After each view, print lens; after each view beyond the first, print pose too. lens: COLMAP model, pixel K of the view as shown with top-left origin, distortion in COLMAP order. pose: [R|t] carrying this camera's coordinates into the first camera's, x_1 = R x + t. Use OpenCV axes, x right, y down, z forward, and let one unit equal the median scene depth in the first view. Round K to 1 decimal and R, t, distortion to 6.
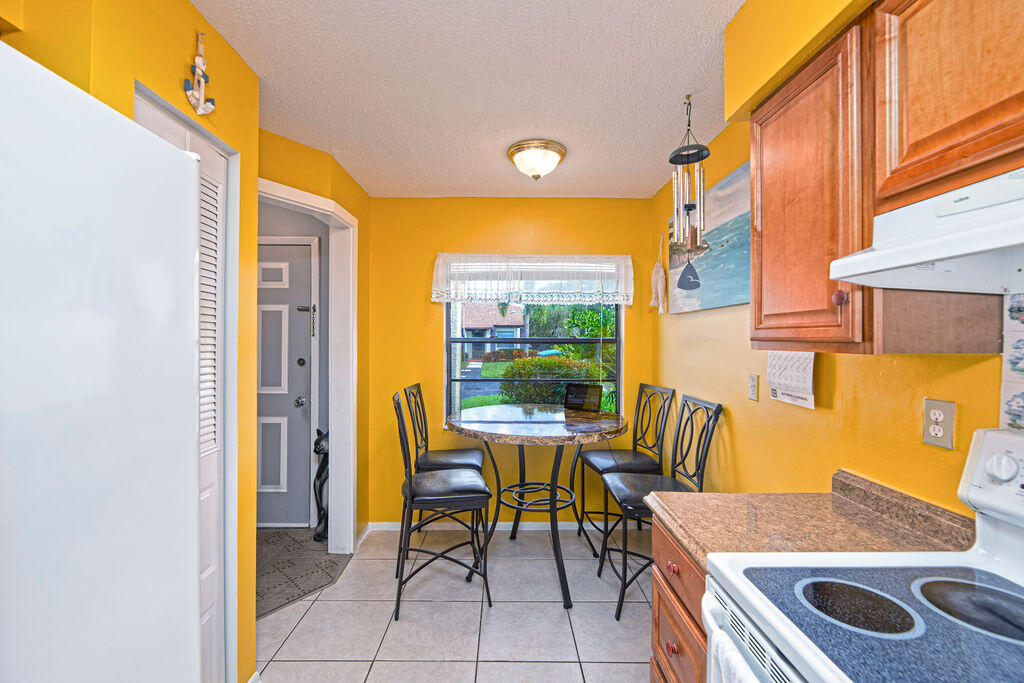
lens RADIAL K [[435.0, 0, 507.6], [0, 435.0, 339.3], [0, 0, 1]] dist [0.000158, -0.003628]
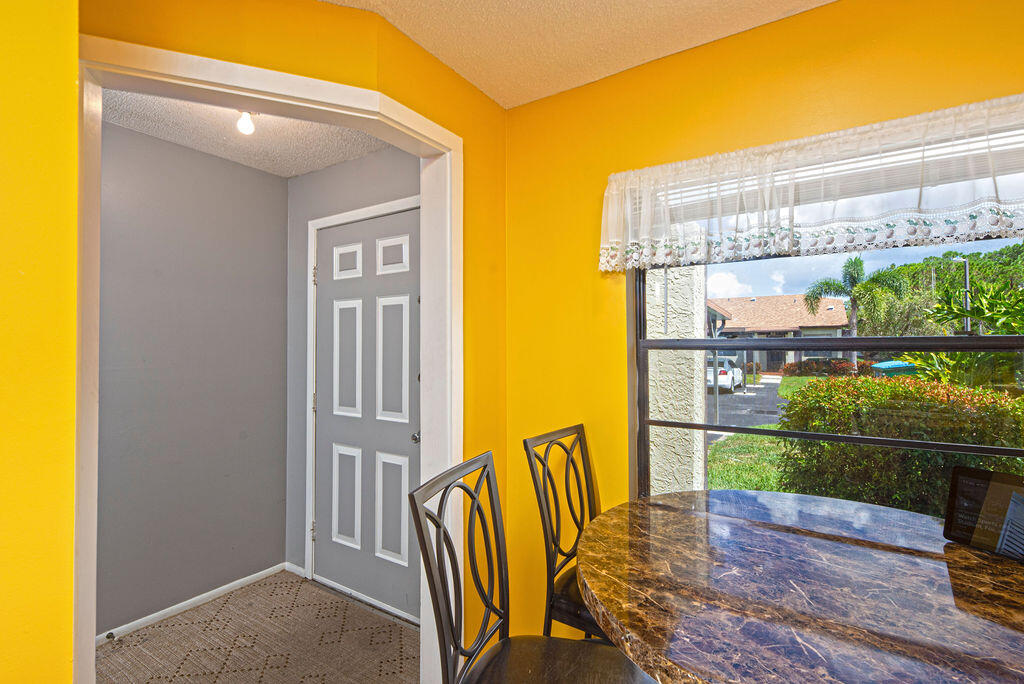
lens RADIAL K [[481.4, 0, 512.8], [0, 481.4, 336.5], [0, 0, 1]] dist [-0.000662, -0.000535]
pose [[0.838428, -0.016524, -0.544762, 0.072175], [0.005425, 0.999744, -0.021975, 0.006036], [0.544985, 0.015469, 0.838303, 0.608738]]
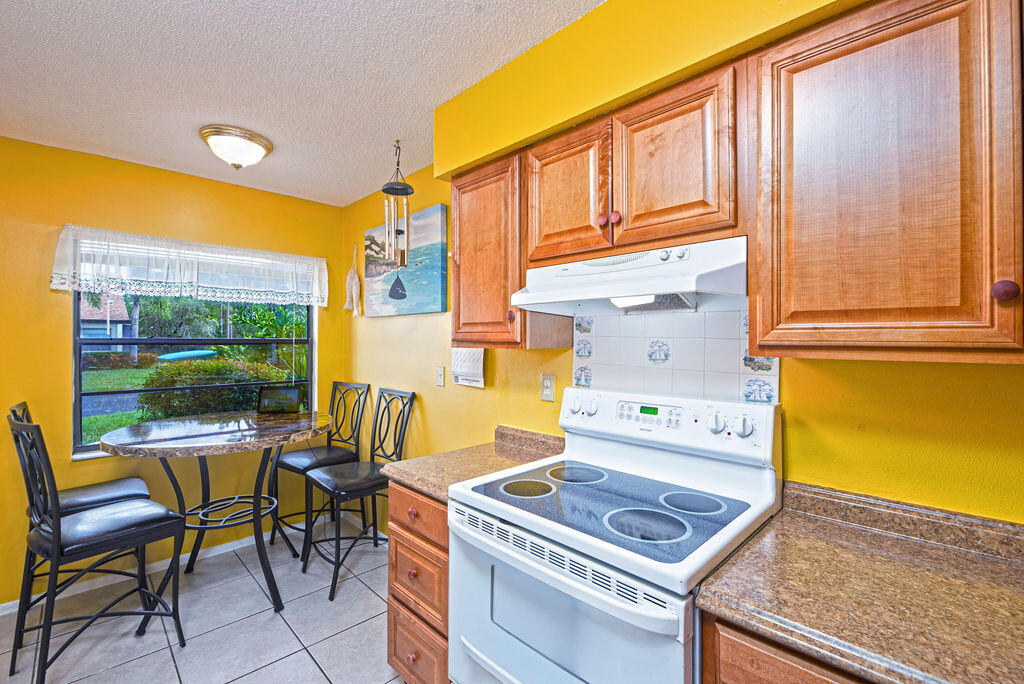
lens RADIAL K [[441.3, 0, 510.6], [0, 441.3, 335.2], [0, 0, 1]] dist [-0.000286, -0.002499]
pose [[0.721032, 0.005308, 0.692882, -0.164375], [0.000713, 0.999964, -0.008403, -0.002090], [-0.692902, 0.006553, 0.721002, -0.087267]]
